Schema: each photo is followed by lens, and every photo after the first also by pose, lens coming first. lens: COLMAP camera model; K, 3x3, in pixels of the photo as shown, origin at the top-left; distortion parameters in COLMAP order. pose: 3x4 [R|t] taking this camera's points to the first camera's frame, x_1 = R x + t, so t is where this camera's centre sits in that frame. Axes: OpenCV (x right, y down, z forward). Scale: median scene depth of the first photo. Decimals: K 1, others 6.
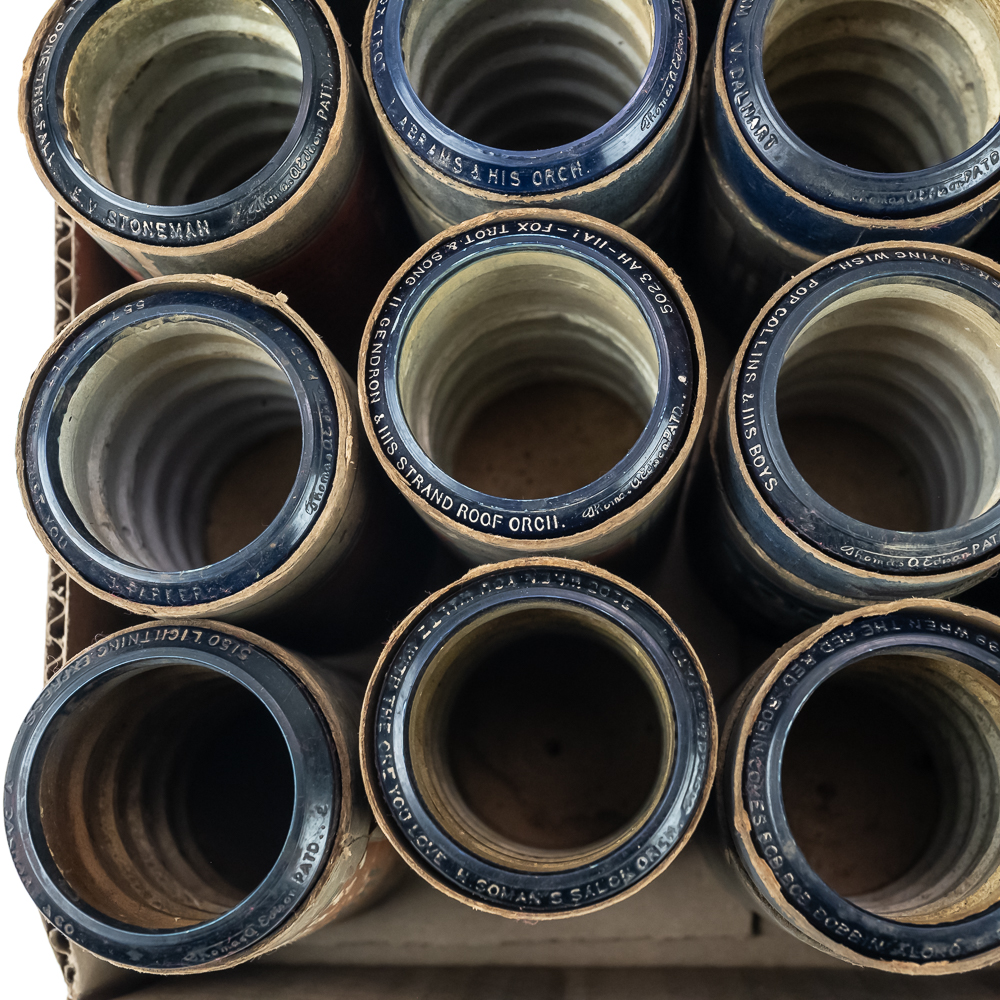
lens RADIAL K [[1655.5, 0, 490.6], [0, 1655.5, 524.7], [0, 0, 1]] dist [0.041143, 0.000000]
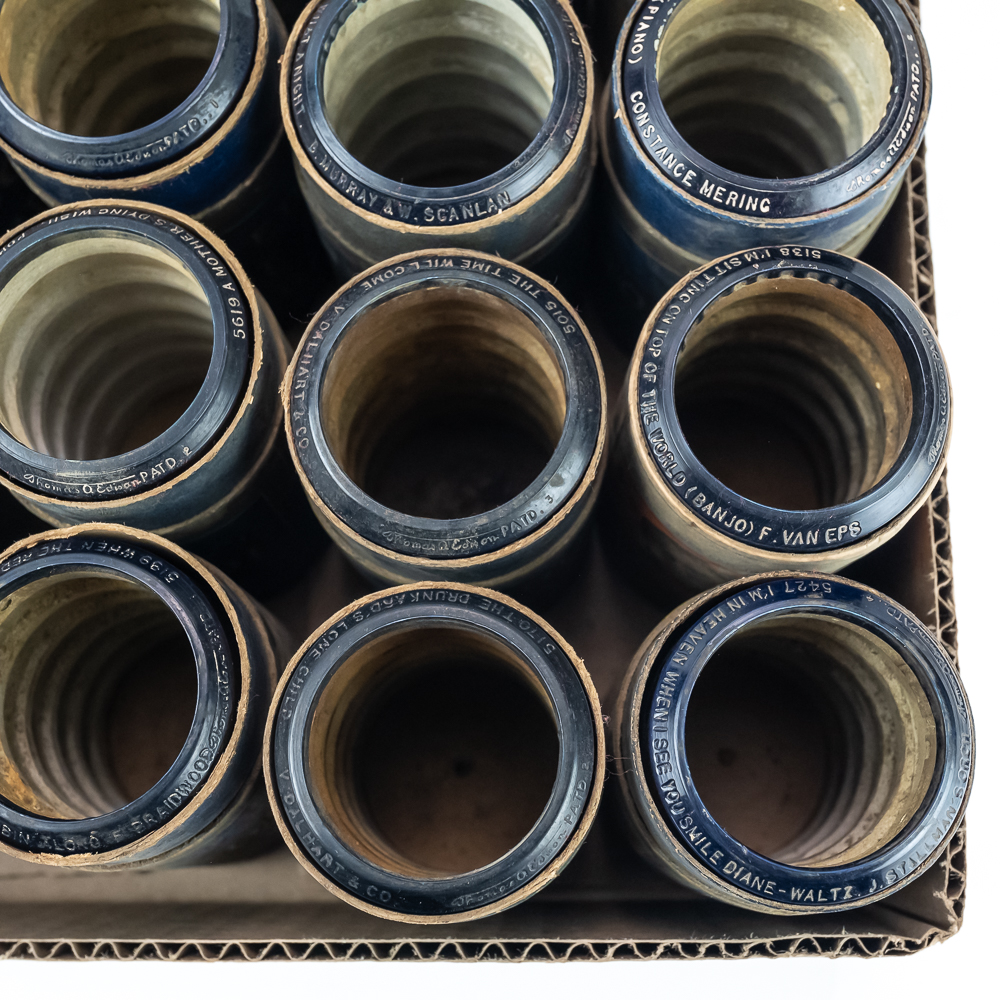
lens RADIAL K [[1655.5, 0, 495.1], [0, 1655.5, 506.2], [0, 0, 1]] dist [0.041143, 0.000000]
pose [[0.999877, 0.001578, -0.015613, 0.514676], [-0.002111, 0.999414, -0.034164, 0.067280], [0.015550, 0.034193, 0.999294, -0.080492]]
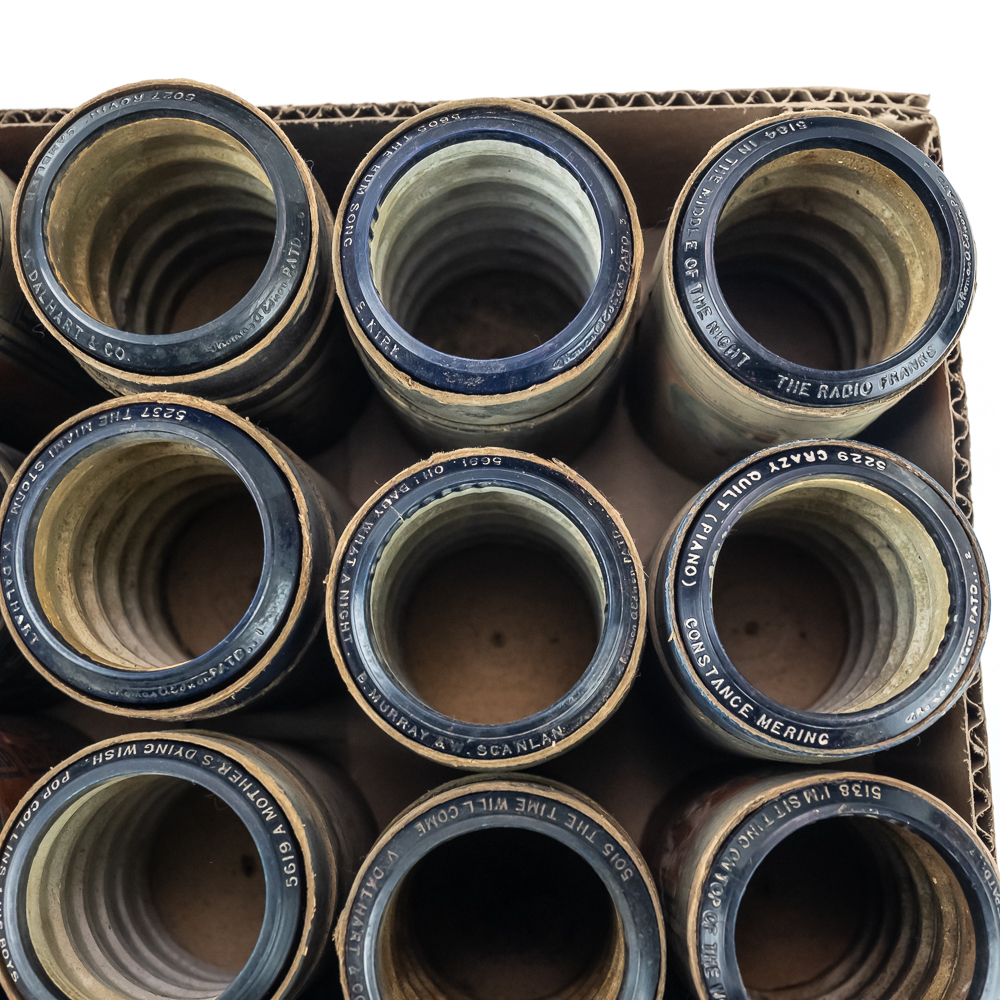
lens RADIAL K [[1655.5, 0, 504.6], [0, 1655.5, 500.9], [0, 0, 1]] dist [0.041143, 0.000000]
pose [[0.999905, -0.013602, -0.002402, 0.474222], [0.013664, 0.999520, 0.027790, -0.343793], [0.002023, -0.027820, 0.999611, -0.063671]]
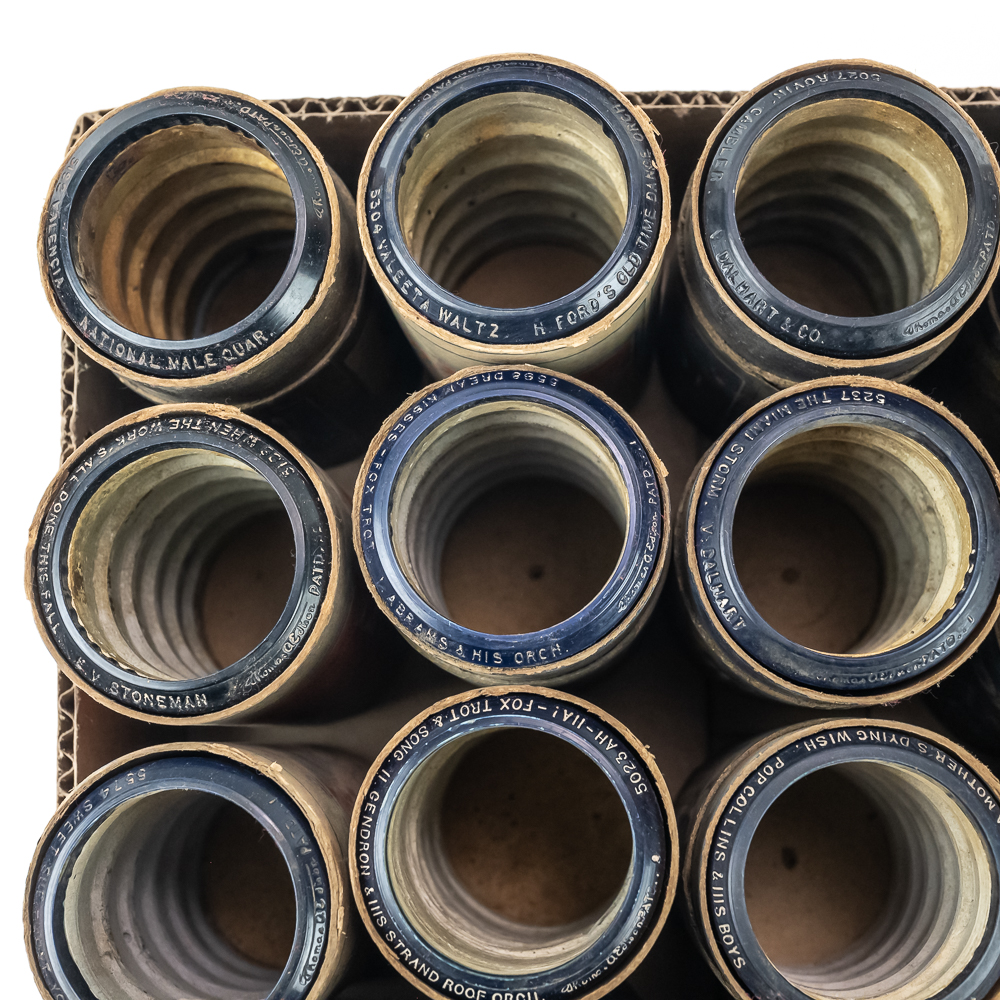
lens RADIAL K [[1655.5, 0, 501.7], [0, 1655.5, 498.9], [0, 0, 1]] dist [0.041143, 0.000000]
pose [[0.999927, -0.000914, 0.012046, 0.004674], [0.000580, 0.999616, 0.027706, -0.337839], [-0.012067, -0.027697, 0.999544, -0.049623]]
